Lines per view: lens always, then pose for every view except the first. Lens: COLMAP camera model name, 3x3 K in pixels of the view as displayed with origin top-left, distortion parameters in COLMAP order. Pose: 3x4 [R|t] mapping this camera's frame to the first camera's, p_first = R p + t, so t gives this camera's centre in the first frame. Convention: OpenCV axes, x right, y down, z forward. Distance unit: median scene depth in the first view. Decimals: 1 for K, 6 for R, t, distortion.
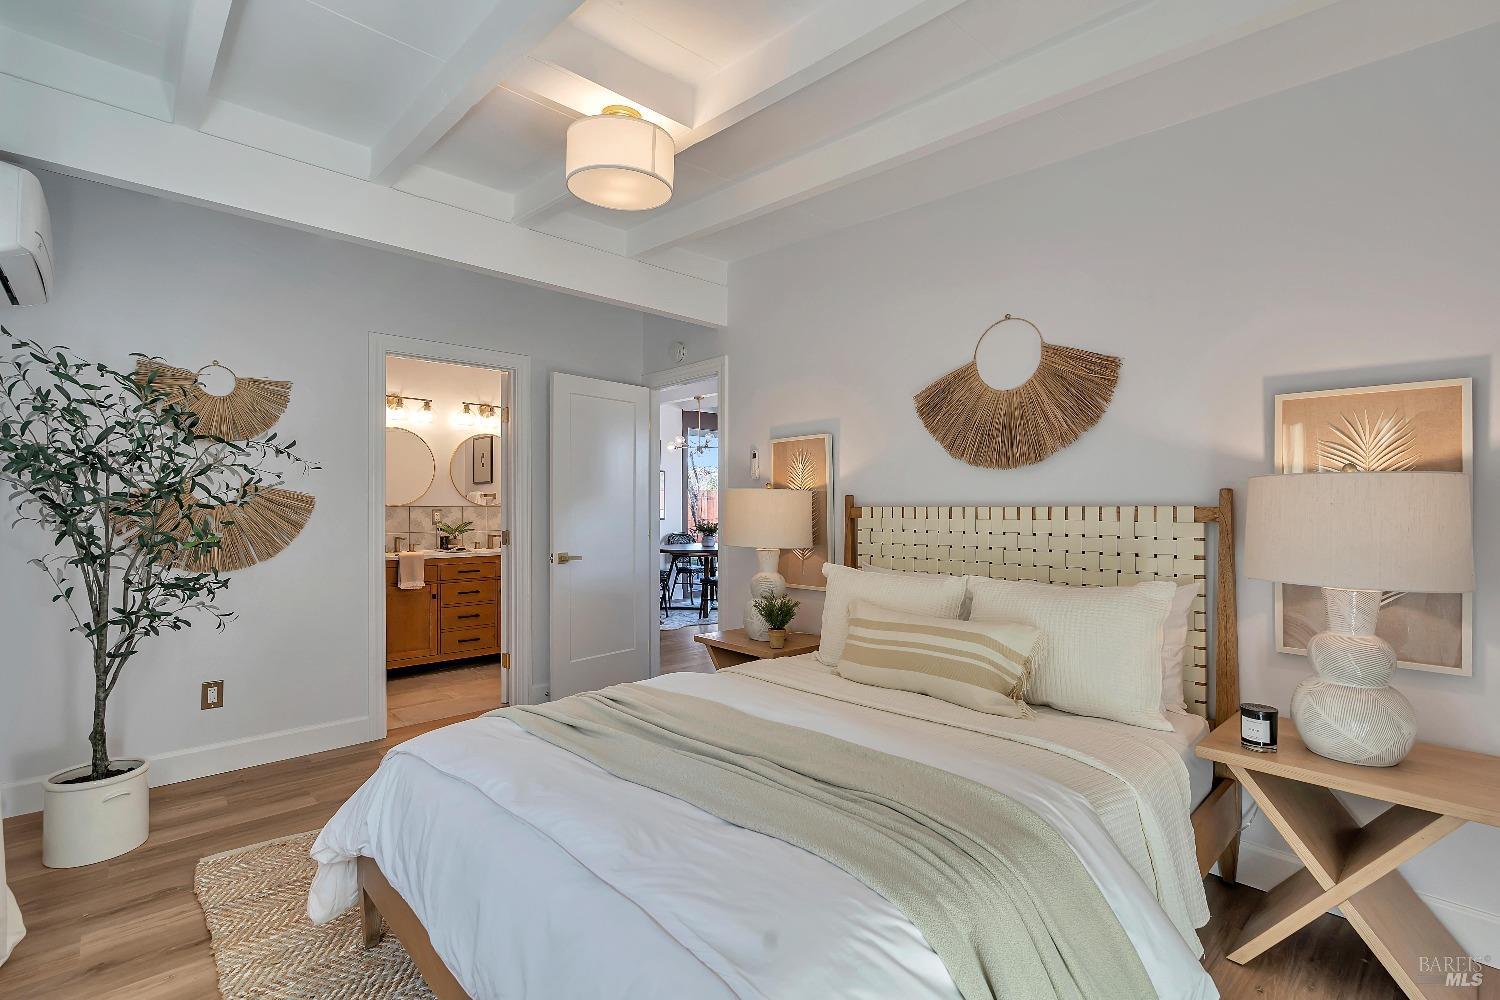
lens RADIAL K [[683.8, 0, 755.0], [0, 683.8, 496.7], [0, 0, 1]] dist [0.000637, 0.000142]
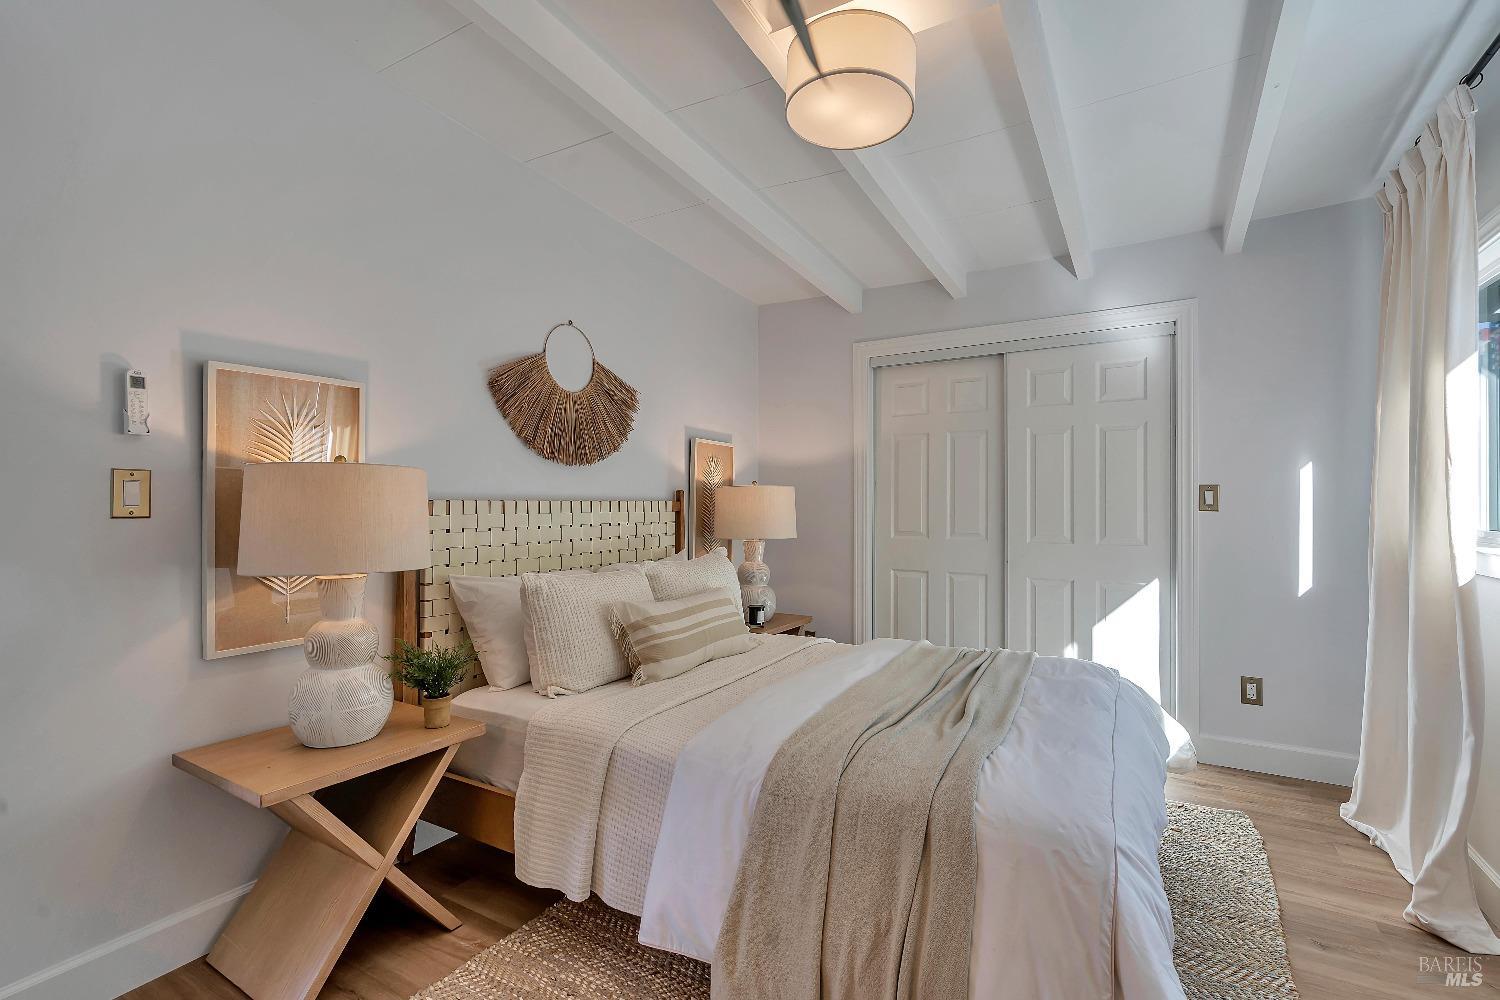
lens RADIAL K [[683.8, 0, 755.0], [0, 683.8, 496.7], [0, 0, 1]] dist [0.000637, 0.000142]
pose [[-0.252456, 0.007884, 0.967576, -0.731765], [-0.017729, 0.999761, -0.012772, 0.016658], [-0.967446, -0.020378, -0.252256, 0.984890]]
